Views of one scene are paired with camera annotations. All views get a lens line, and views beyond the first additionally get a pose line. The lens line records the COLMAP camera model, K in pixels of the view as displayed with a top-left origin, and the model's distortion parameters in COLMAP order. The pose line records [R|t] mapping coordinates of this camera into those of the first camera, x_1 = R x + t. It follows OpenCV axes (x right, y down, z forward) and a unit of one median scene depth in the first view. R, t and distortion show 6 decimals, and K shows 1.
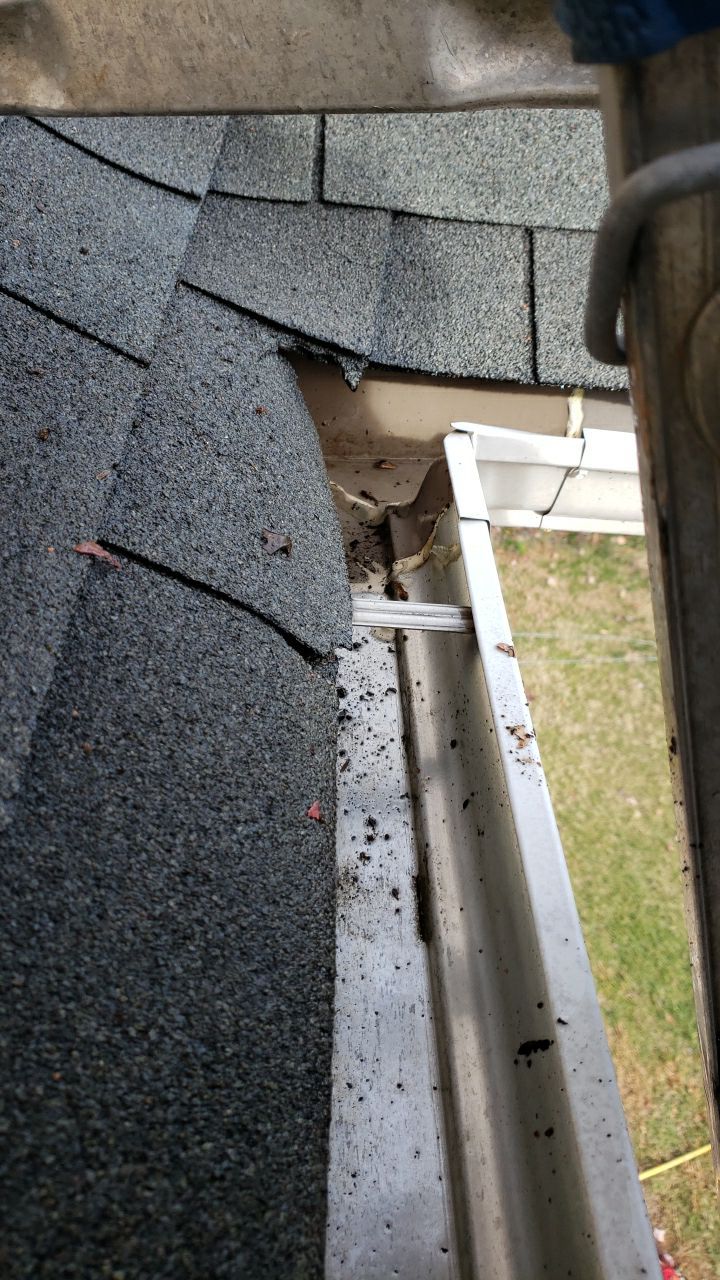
lens RADIAL K [[912.5, 0, 332.8], [0, 912.5, 625.4], [0, 0, 1]] dist [-0.000600, -0.002800]
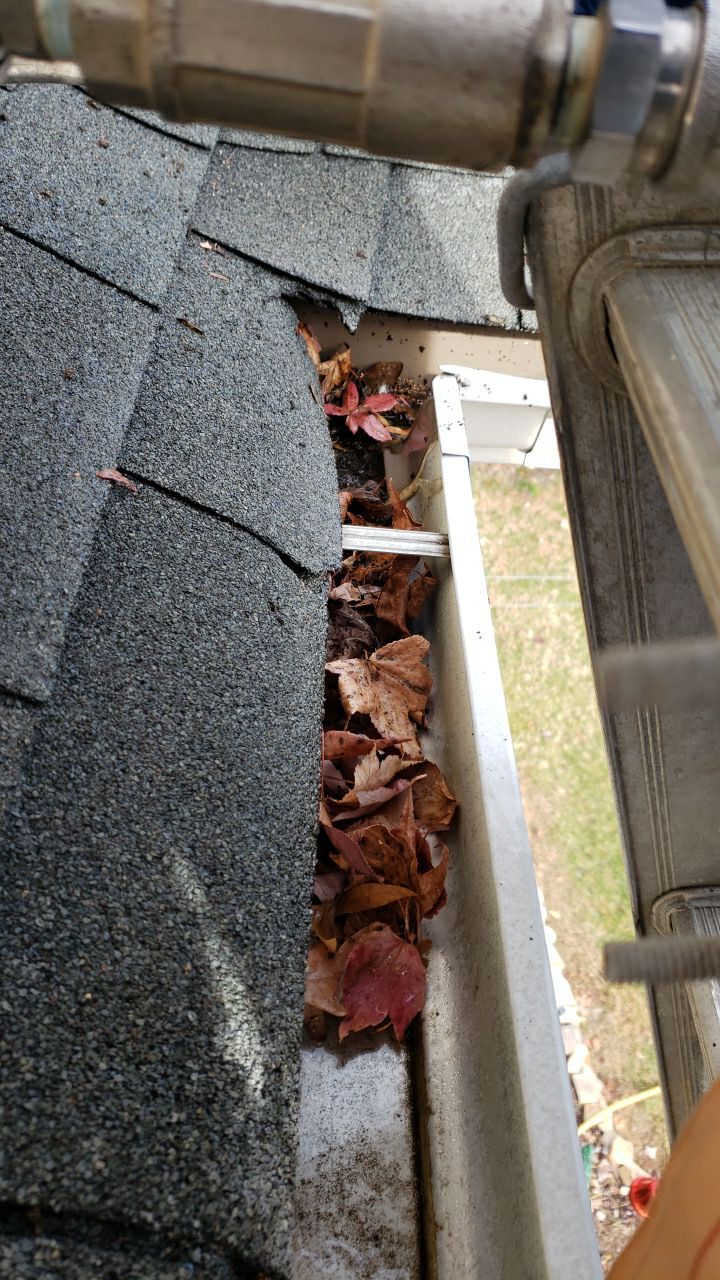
lens RADIAL K [[907.9, 0, 349.3], [0, 907.9, 623.9], [0, 0, 1]] dist [0.000244, -0.000322]
pose [[0.999922, 0.011588, 0.004749, 0.036342], [-0.011868, 0.997885, 0.063907, 0.030566], [-0.003998, -0.063958, 0.997945, -0.180045]]
